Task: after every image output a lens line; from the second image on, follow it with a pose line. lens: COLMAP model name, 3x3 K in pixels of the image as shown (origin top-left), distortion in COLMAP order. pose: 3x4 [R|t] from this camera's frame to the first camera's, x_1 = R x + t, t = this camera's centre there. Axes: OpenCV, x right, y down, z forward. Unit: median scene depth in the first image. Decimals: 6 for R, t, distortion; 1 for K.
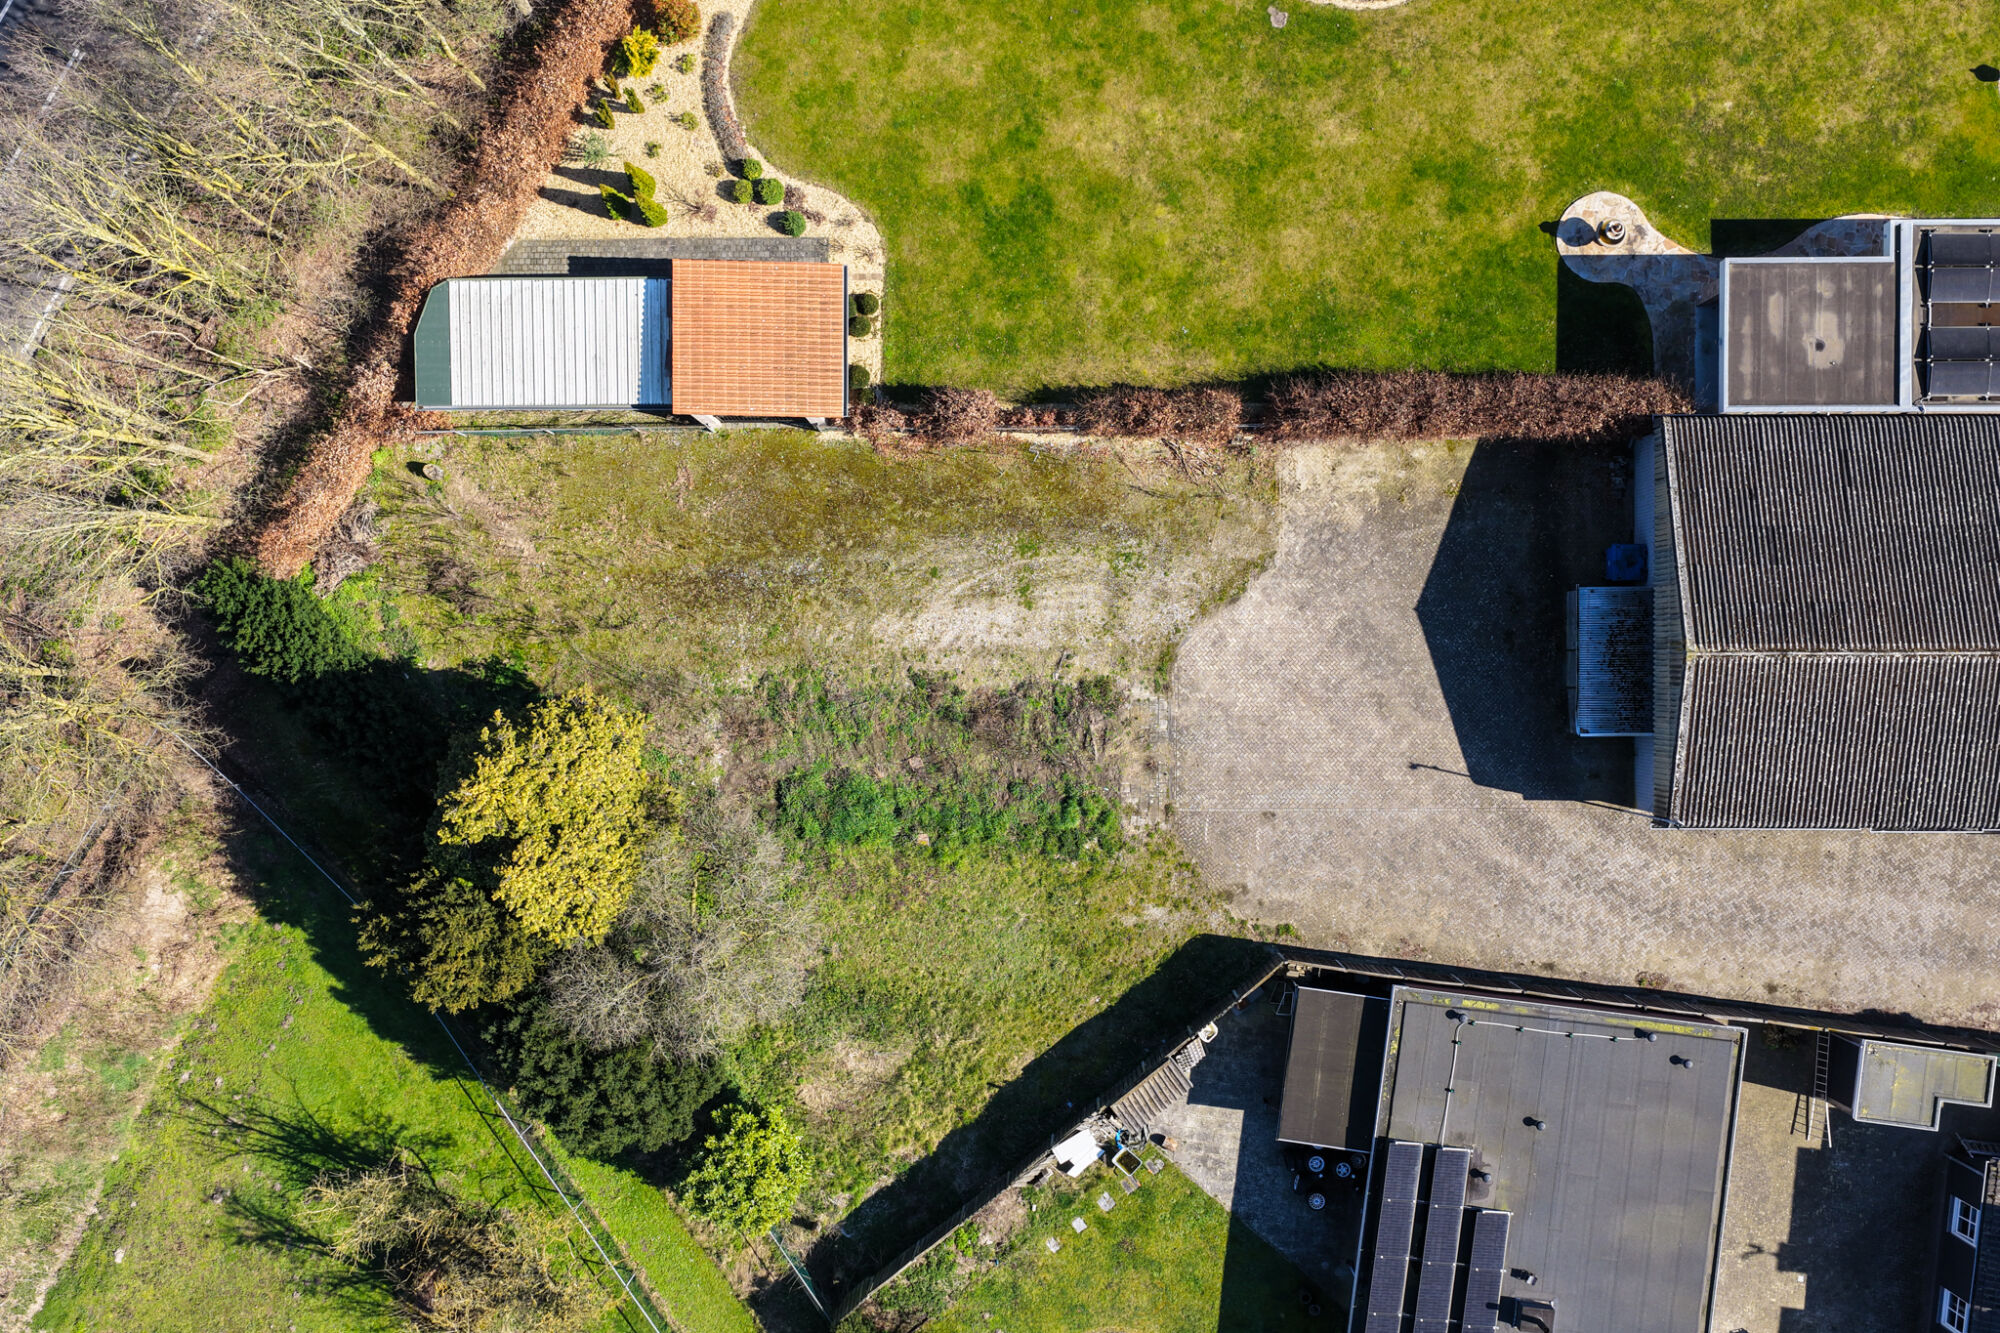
lens RADIAL K [[1667.9, 0, 1000.9], [0, 1667.9, 673.4], [0, 0, 1]] dist [-0.009303, 0.041880]
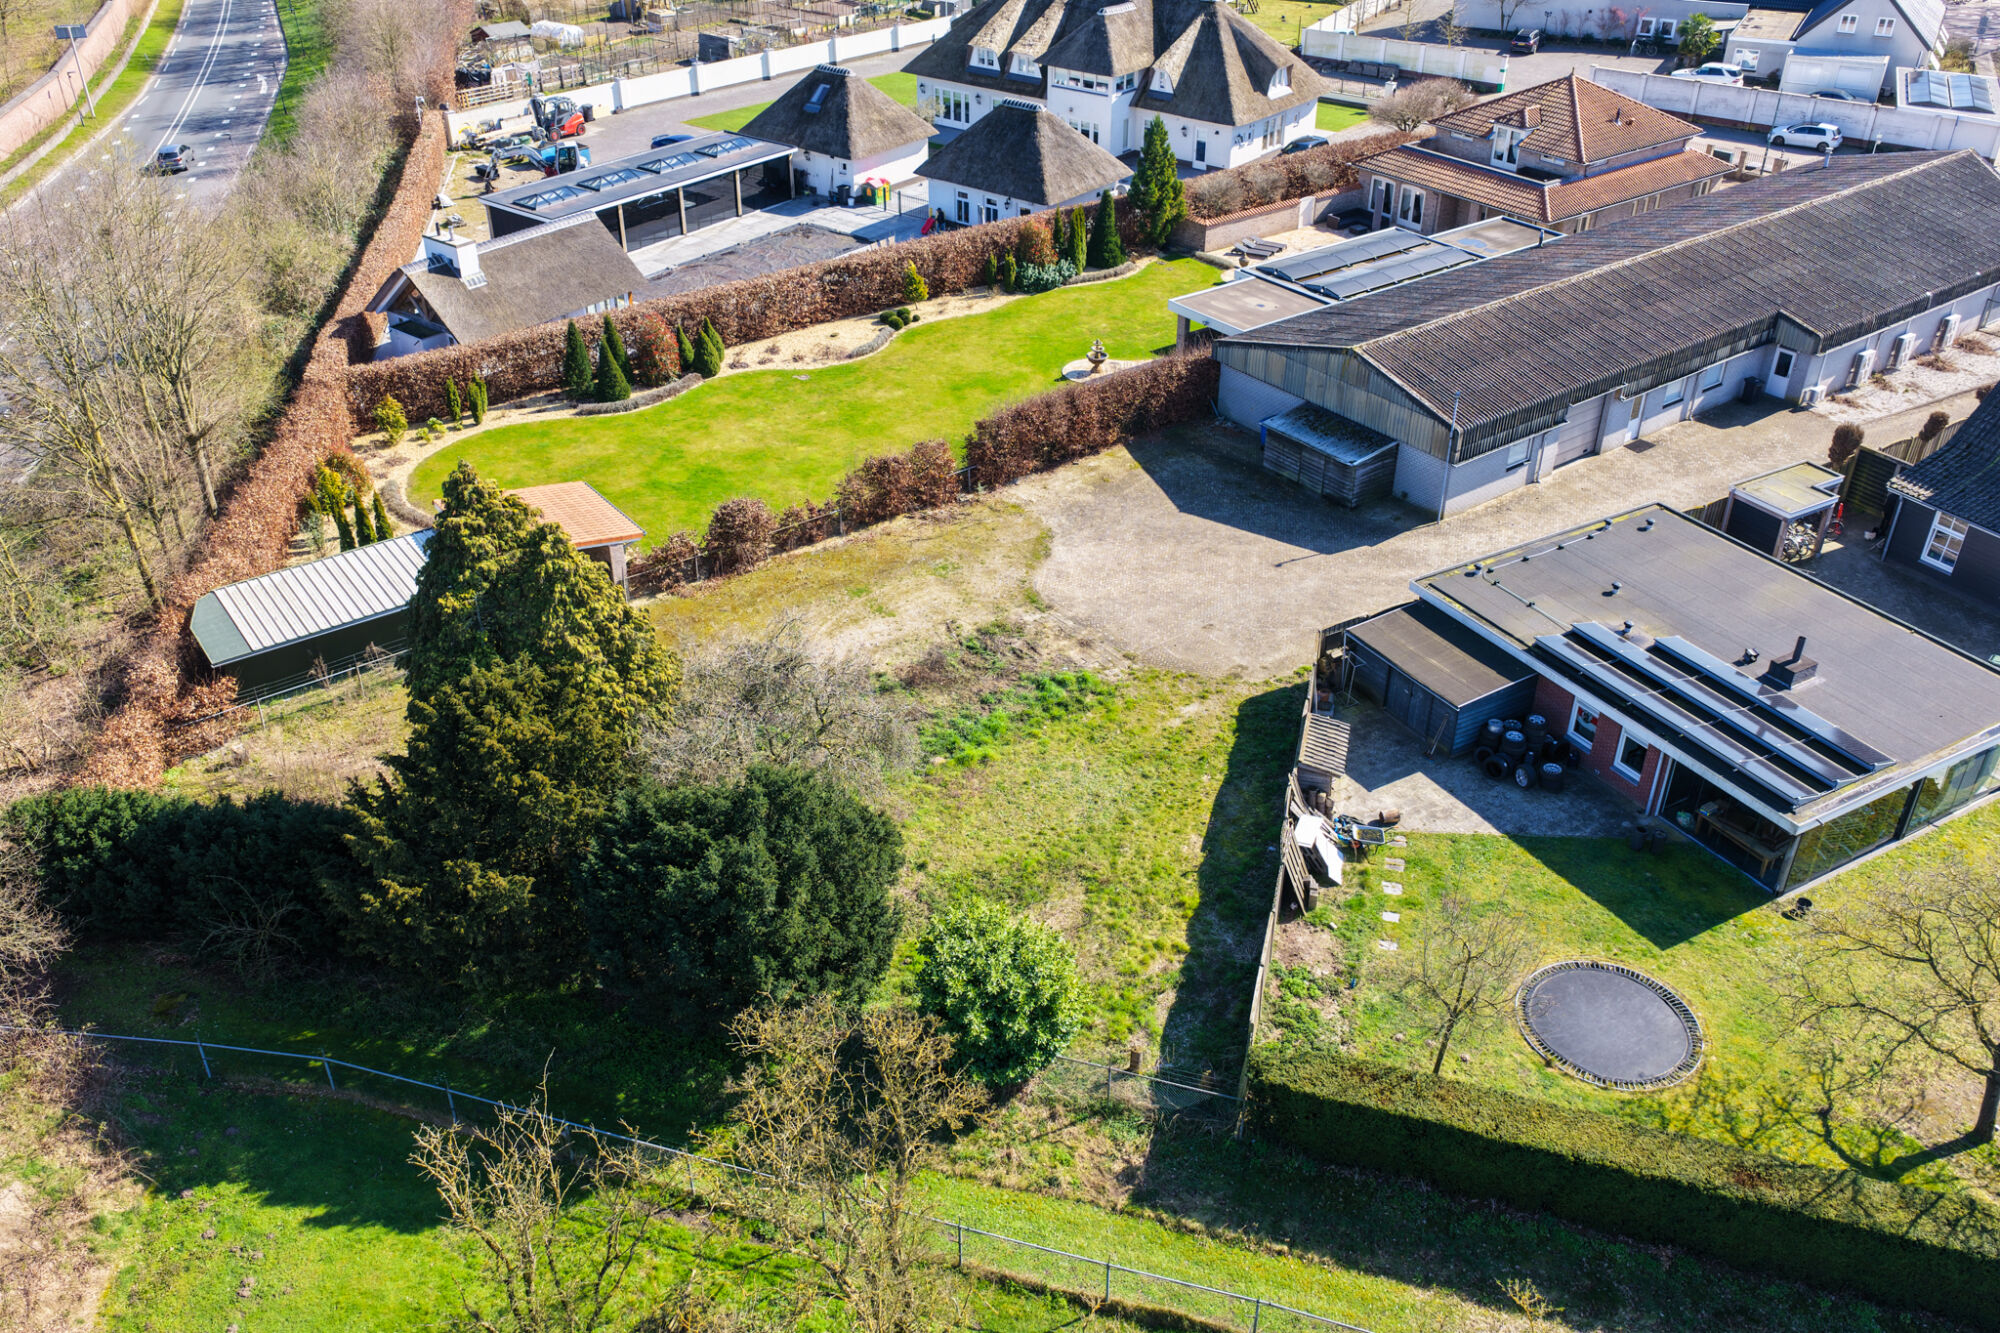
lens RADIAL K [[1667.9, 0, 1000.8], [0, 1667.9, 665.3], [0, 0, 1]] dist [-0.009303, 0.041880]
pose [[0.800369, -0.301137, 0.518388, -0.466259], [0.599305, 0.424372, -0.678780, 0.701559], [-0.015584, 0.853947, 0.520127, 0.503767]]
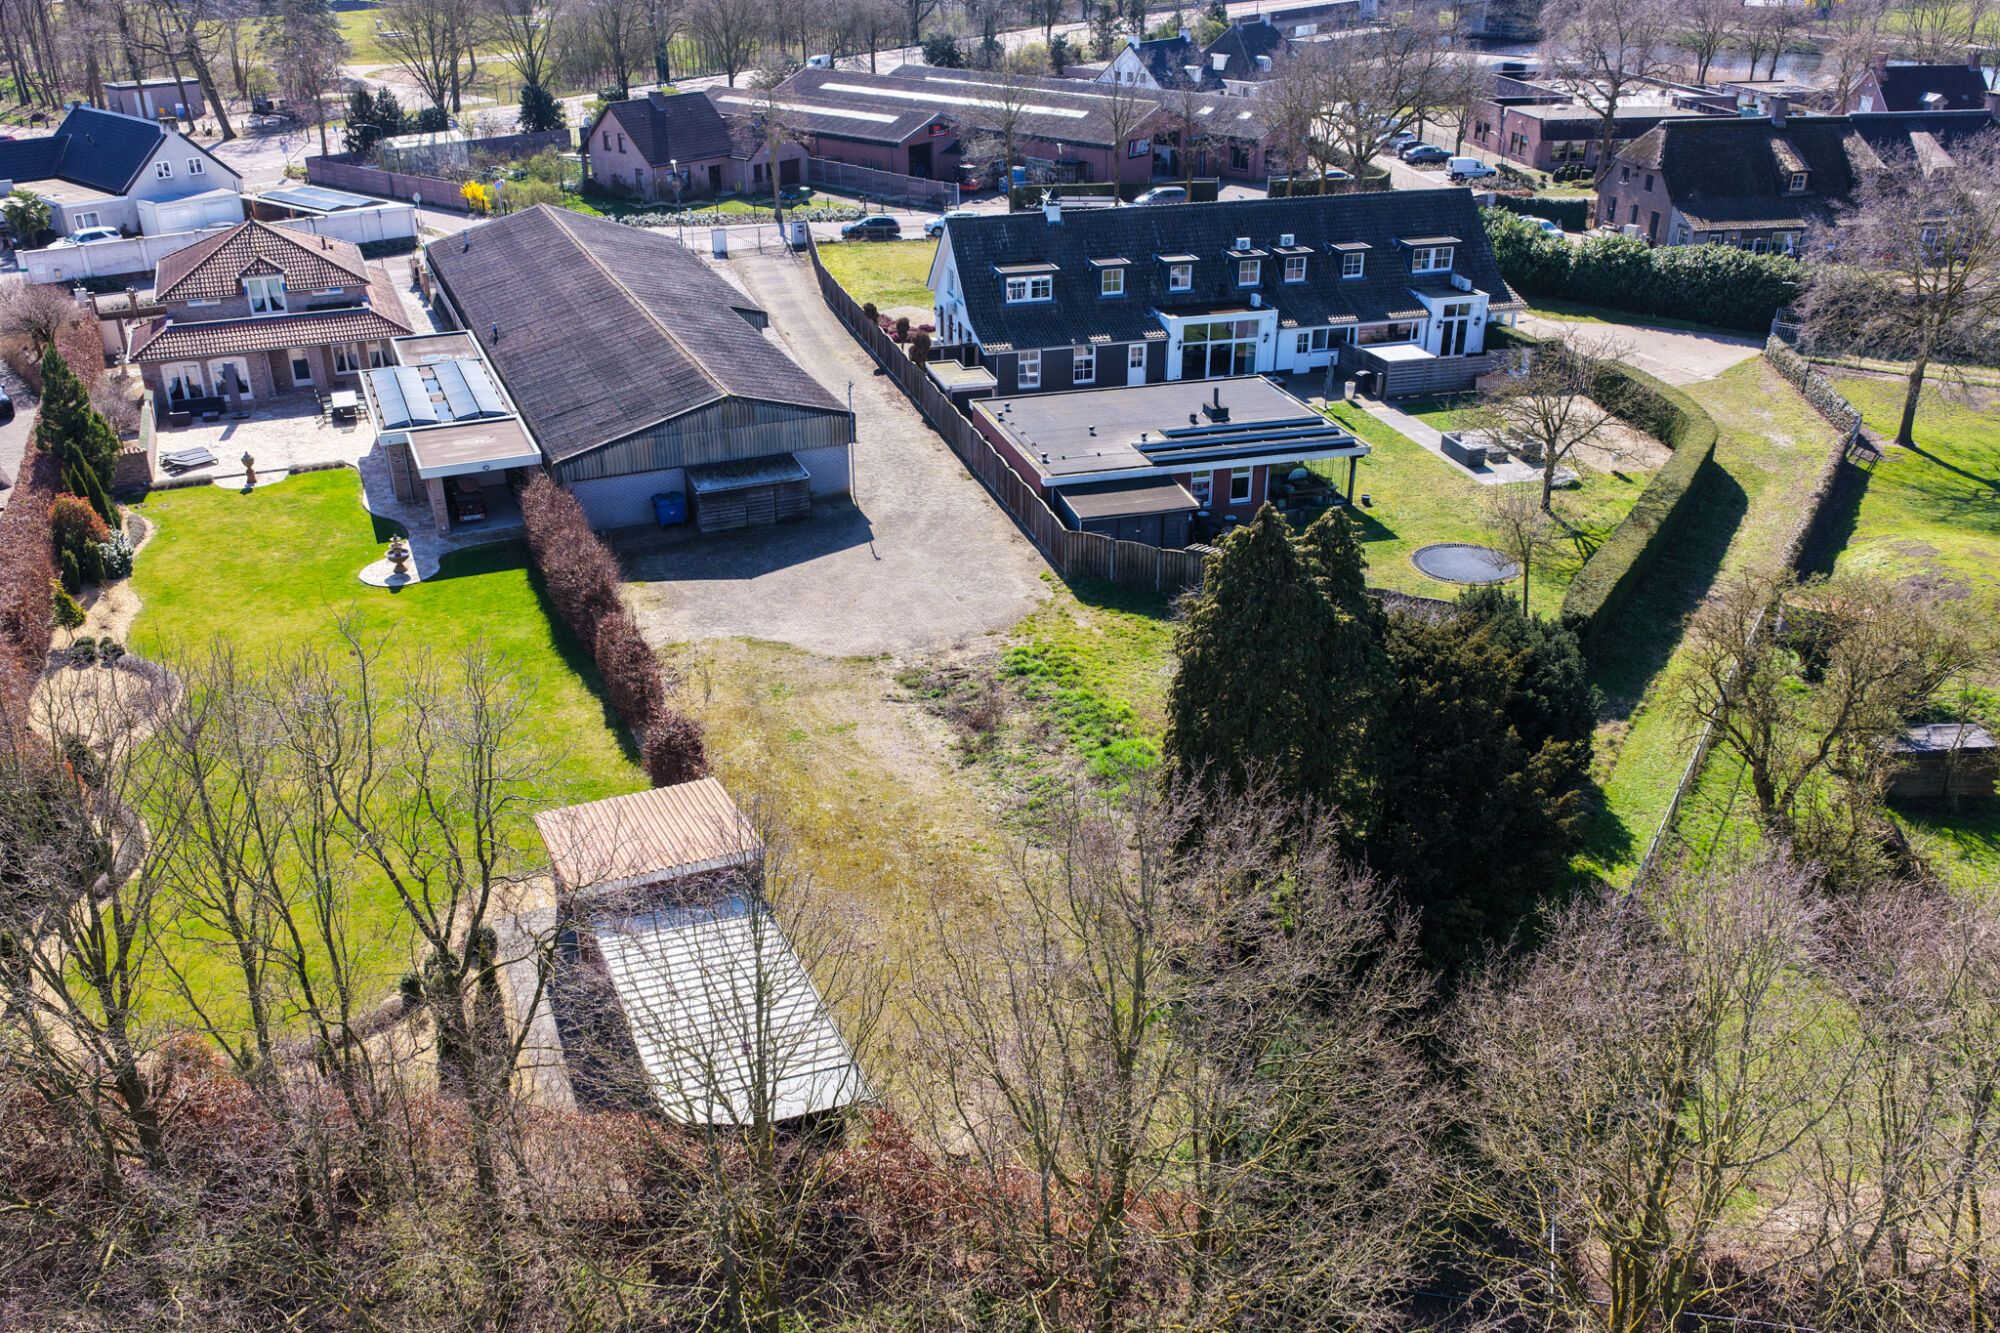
lens RADIAL K [[1667.9, 0, 998.2], [0, 1667.9, 669.7], [0, 0, 1]] dist [-0.009303, 0.041880]
pose [[-0.397358, -0.384115, 0.833404, -0.816903], [0.917590, -0.177855, 0.355523, -0.304520], [0.011663, 0.905993, 0.423132, 0.567167]]
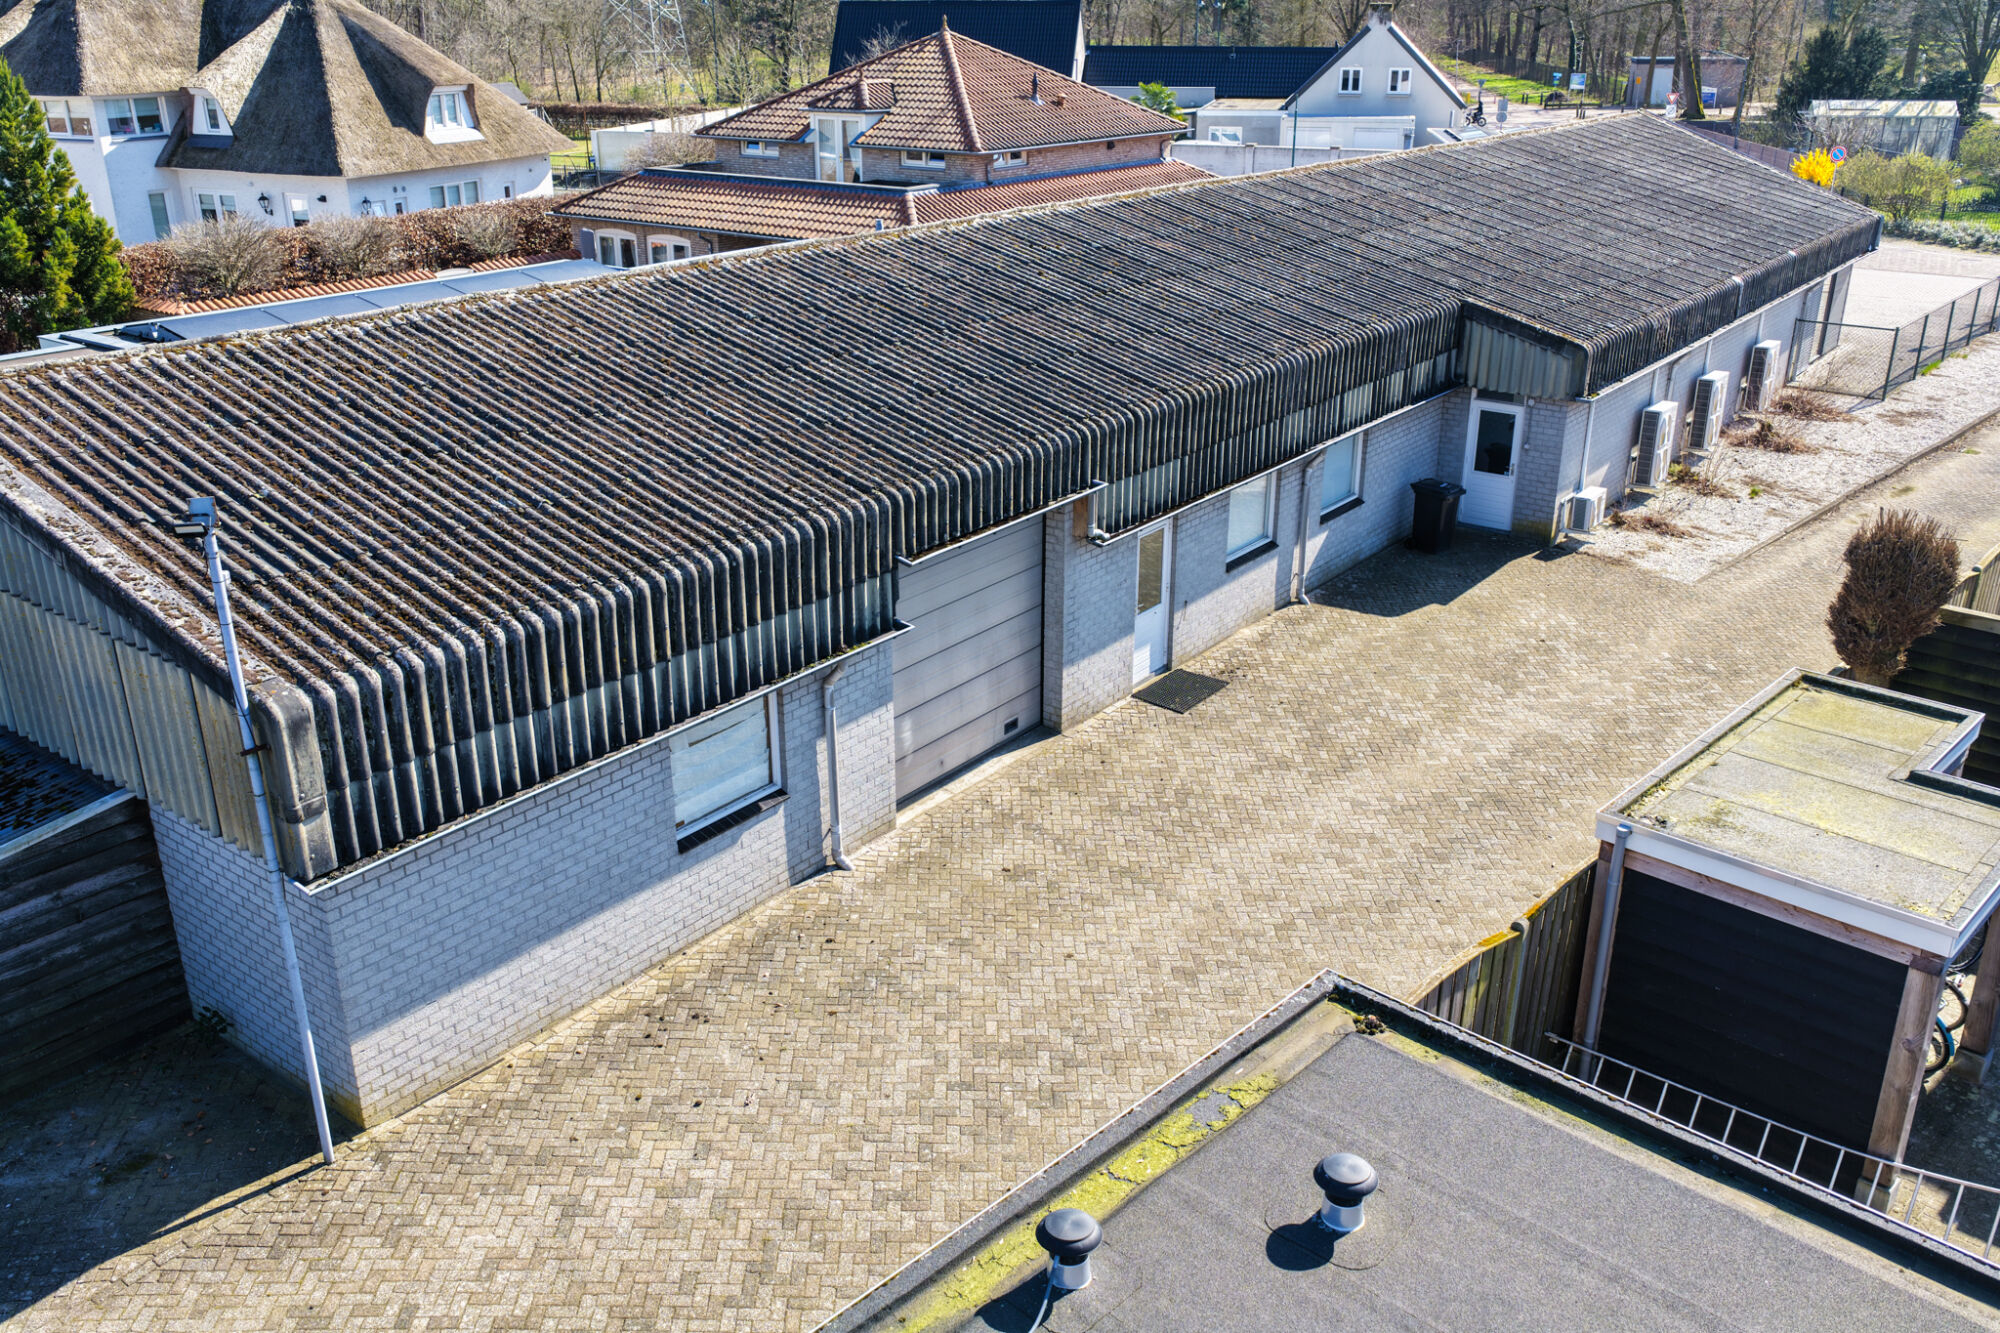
lens RADIAL K [[1667.9, 0, 990.1], [0, 1667.9, 665.6], [0, 0, 1]] dist [-0.009303, 0.041880]
pose [[0.606516, -0.279225, 0.744427, 0.273672], [0.795042, 0.221003, -0.564859, 0.268778], [-0.006798, 0.934447, 0.356037, 0.850364]]
